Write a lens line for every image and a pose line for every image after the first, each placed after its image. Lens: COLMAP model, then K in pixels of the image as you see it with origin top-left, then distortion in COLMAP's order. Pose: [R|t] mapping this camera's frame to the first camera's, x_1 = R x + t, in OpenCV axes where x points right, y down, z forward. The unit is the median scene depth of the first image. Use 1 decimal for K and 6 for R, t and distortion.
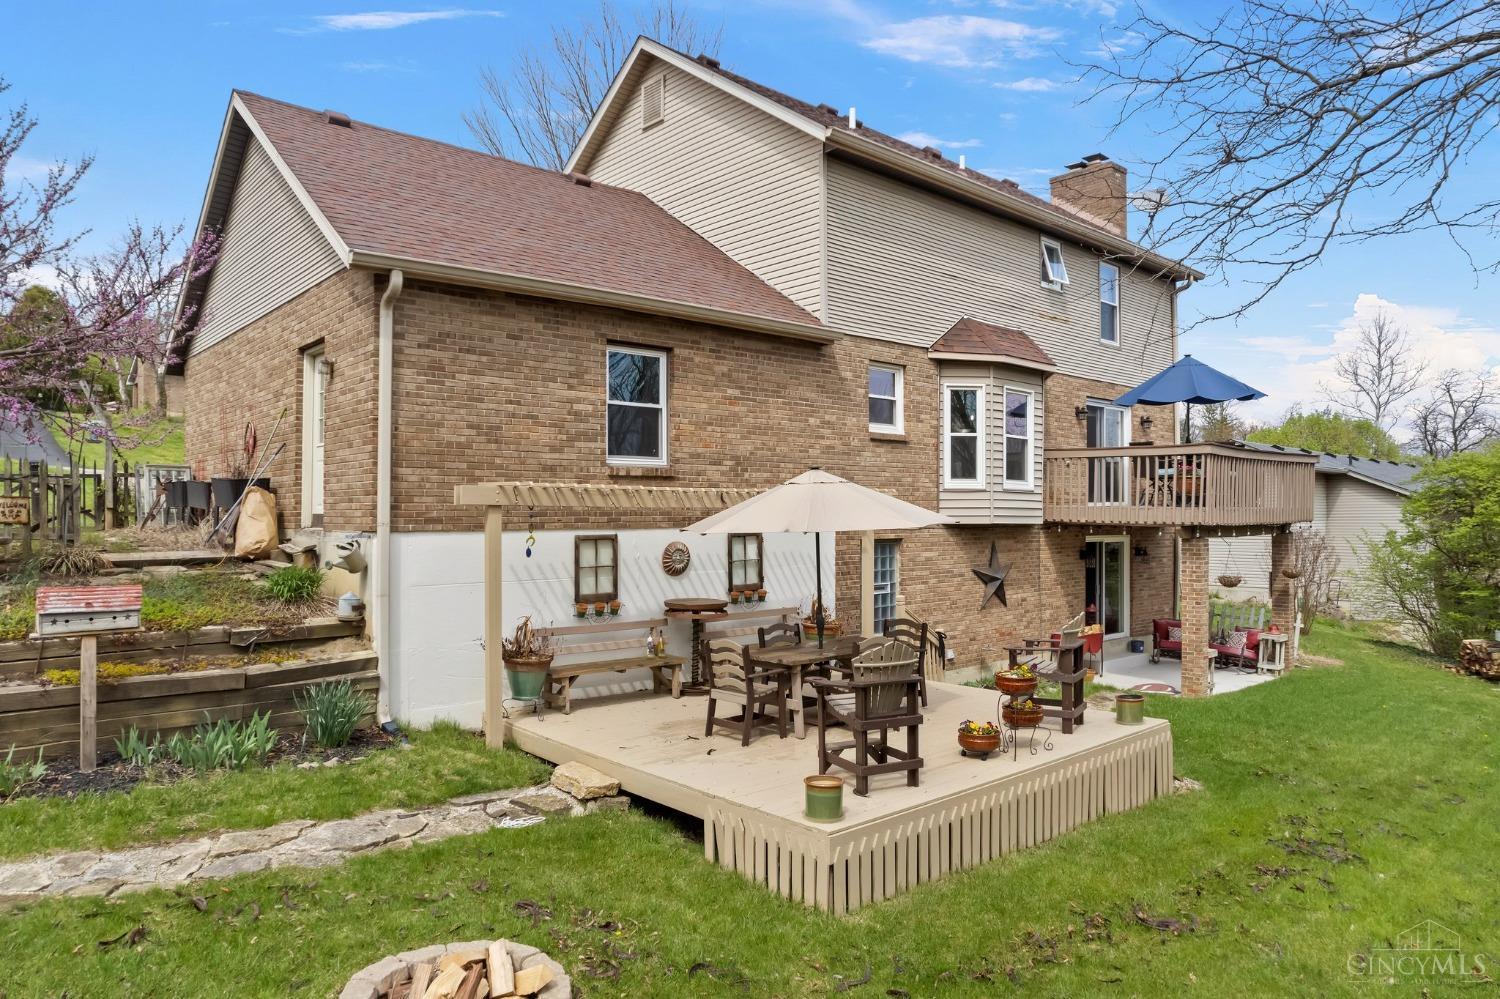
lens RADIAL K [[955.3, 0, 742.7], [0, 955.3, 511.2], [0, 0, 1]] dist [-0.037397, 0.017181]
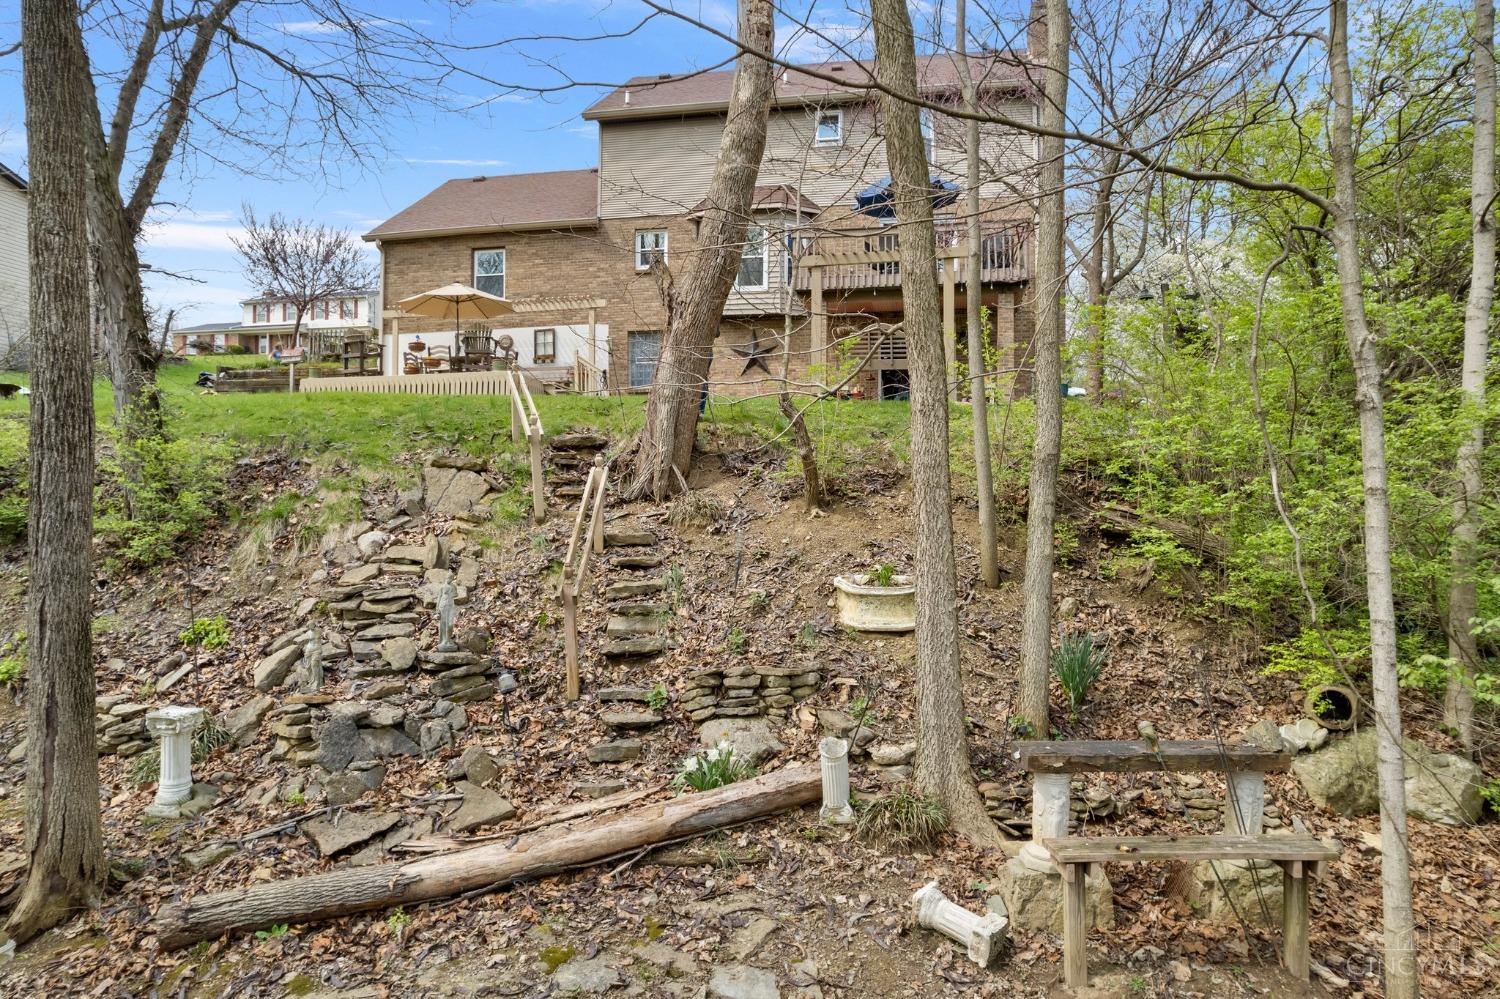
lens RADIAL K [[955.3, 0, 751.5], [0, 955.3, 512.1], [0, 0, 1]] dist [-0.037397, 0.017181]
pose [[0.629672, -0.010072, -0.776796, 1.980084], [0.001410, 0.999929, -0.011822, 0.467178], [0.776860, 0.006349, 0.629642, 0.079992]]
